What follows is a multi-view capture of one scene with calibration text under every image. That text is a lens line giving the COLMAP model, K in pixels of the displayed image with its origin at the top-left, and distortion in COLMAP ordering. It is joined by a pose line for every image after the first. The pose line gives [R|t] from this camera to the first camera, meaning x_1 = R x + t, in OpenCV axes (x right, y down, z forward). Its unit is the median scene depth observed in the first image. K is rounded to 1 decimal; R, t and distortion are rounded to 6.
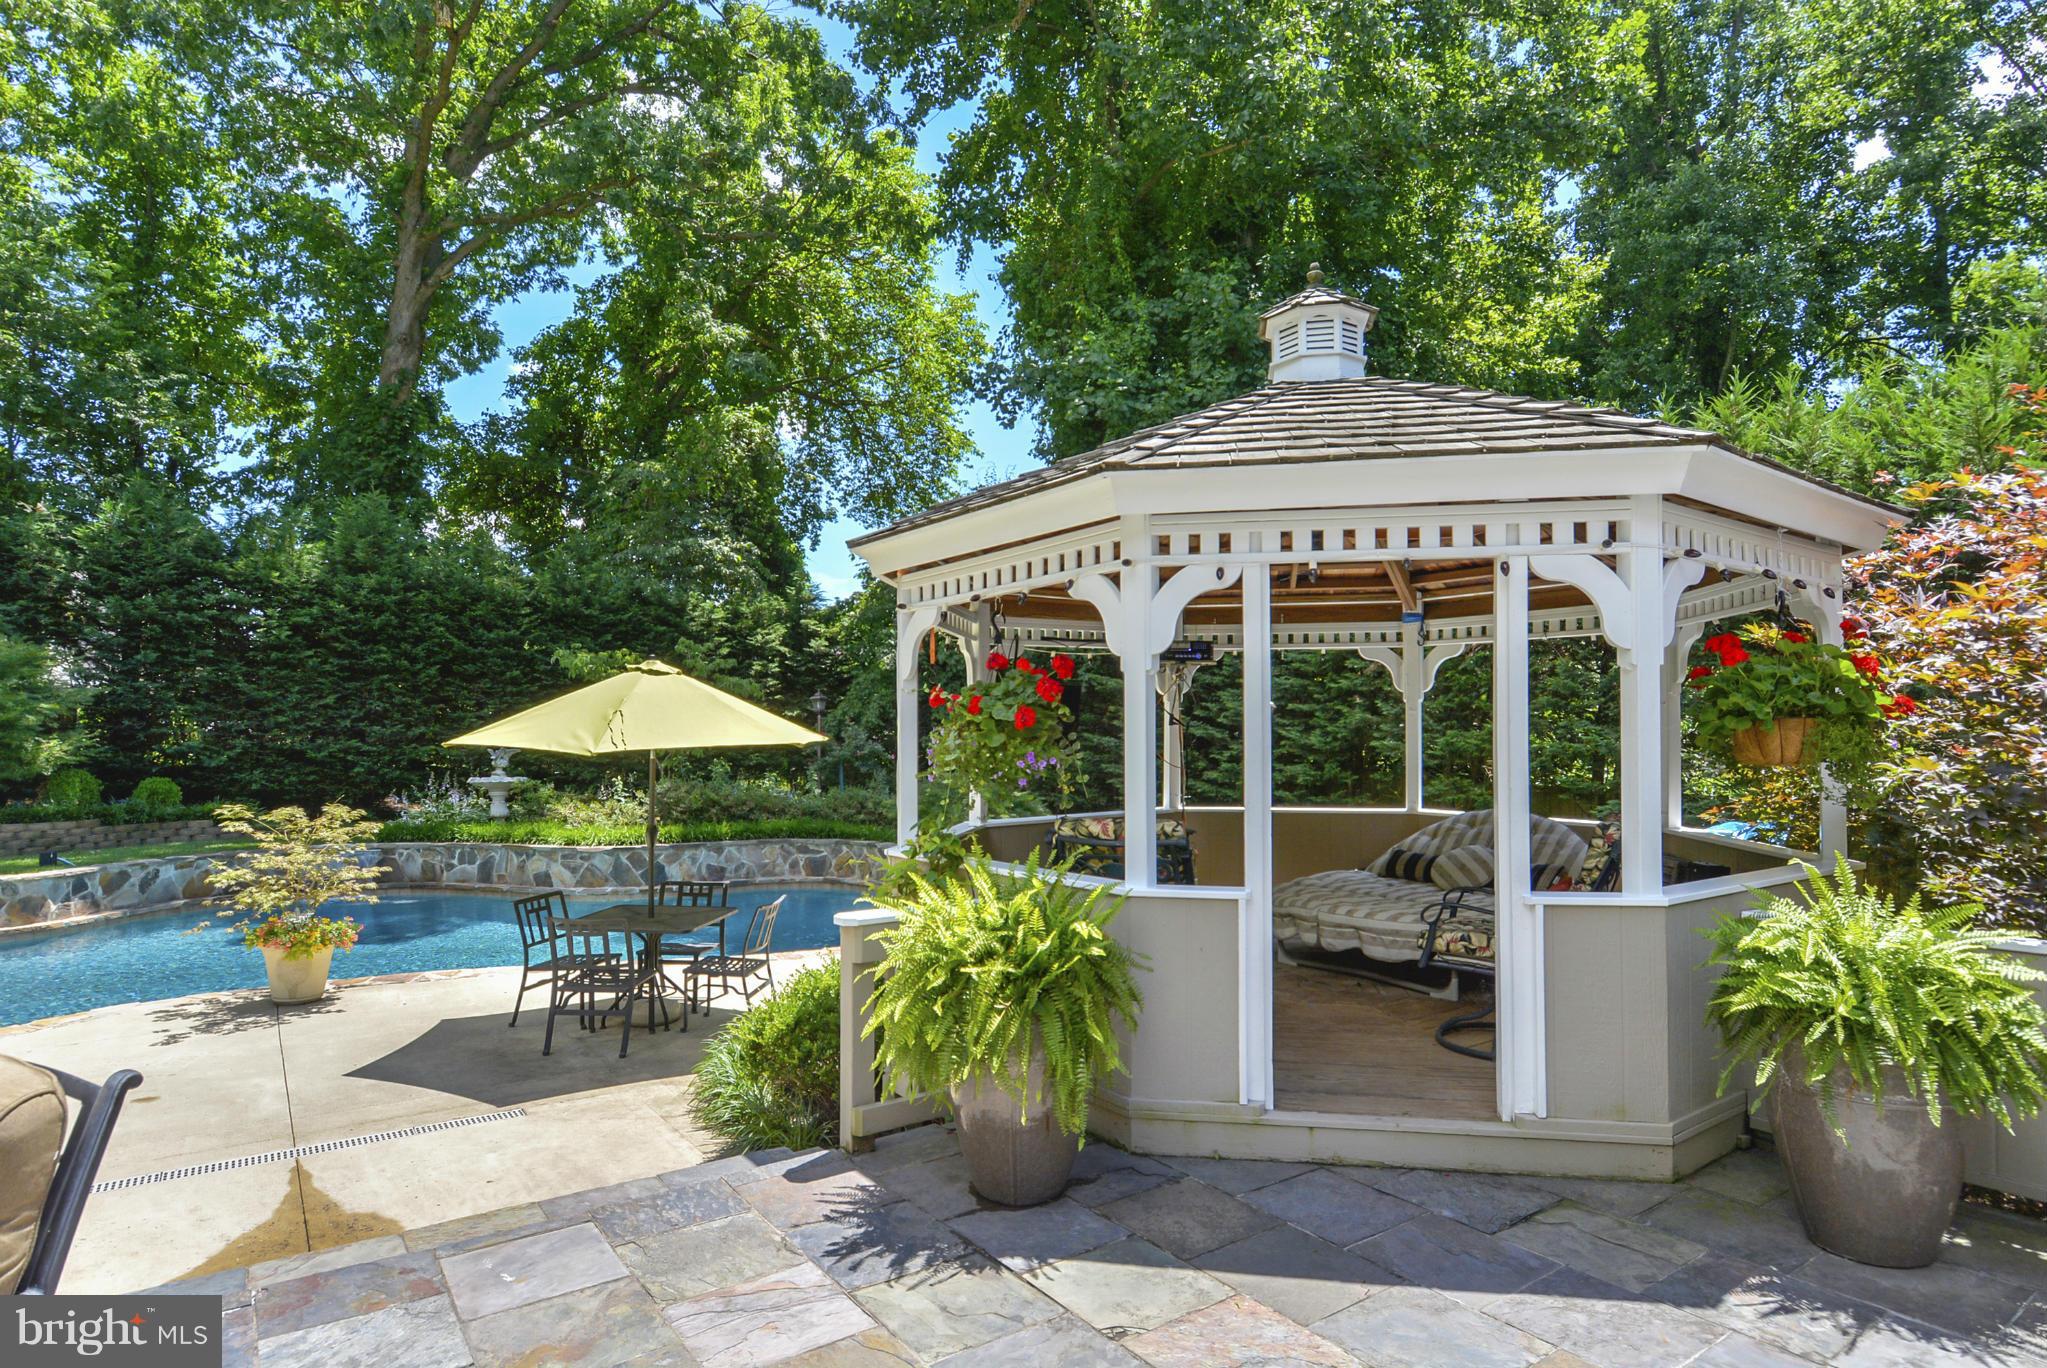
lens RADIAL K [[1084.9, 0, 1023.5], [0, 1084.9, 684.0], [0, 0, 1]] dist [0.001235, 0.000163]
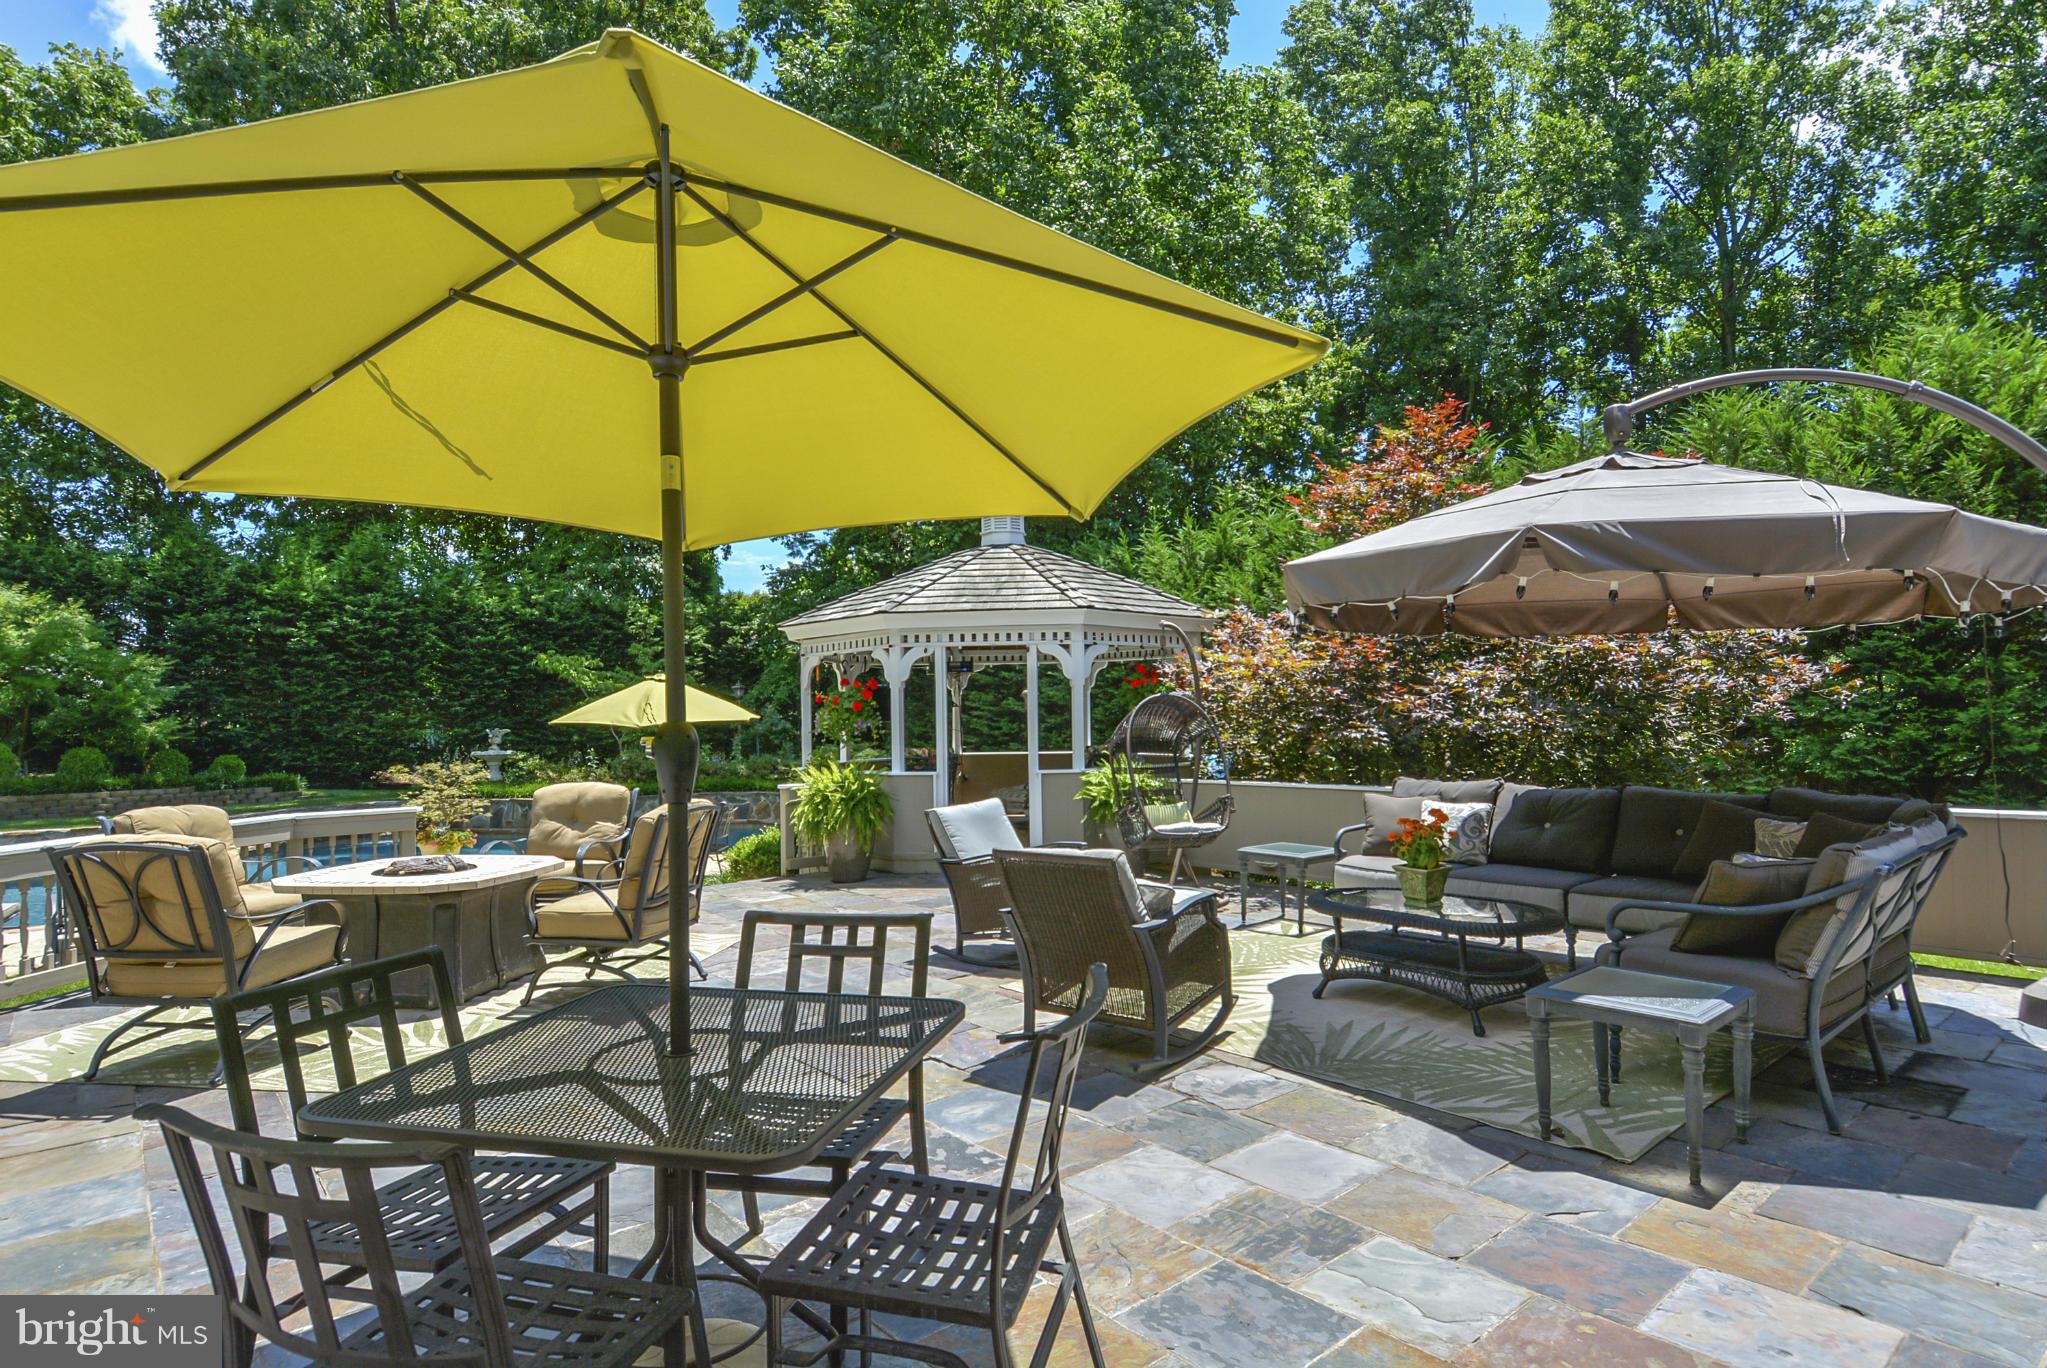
lens RADIAL K [[1084.9, 0, 1023.5], [0, 1084.9, 684.0], [0, 0, 1]] dist [0.001235, 0.000163]
pose [[0.996203, -0.011502, 0.086296, 0.150342], [0.009726, 0.999733, 0.020974, -0.058279], [-0.086514, -0.020055, 0.996049, -1.297898]]
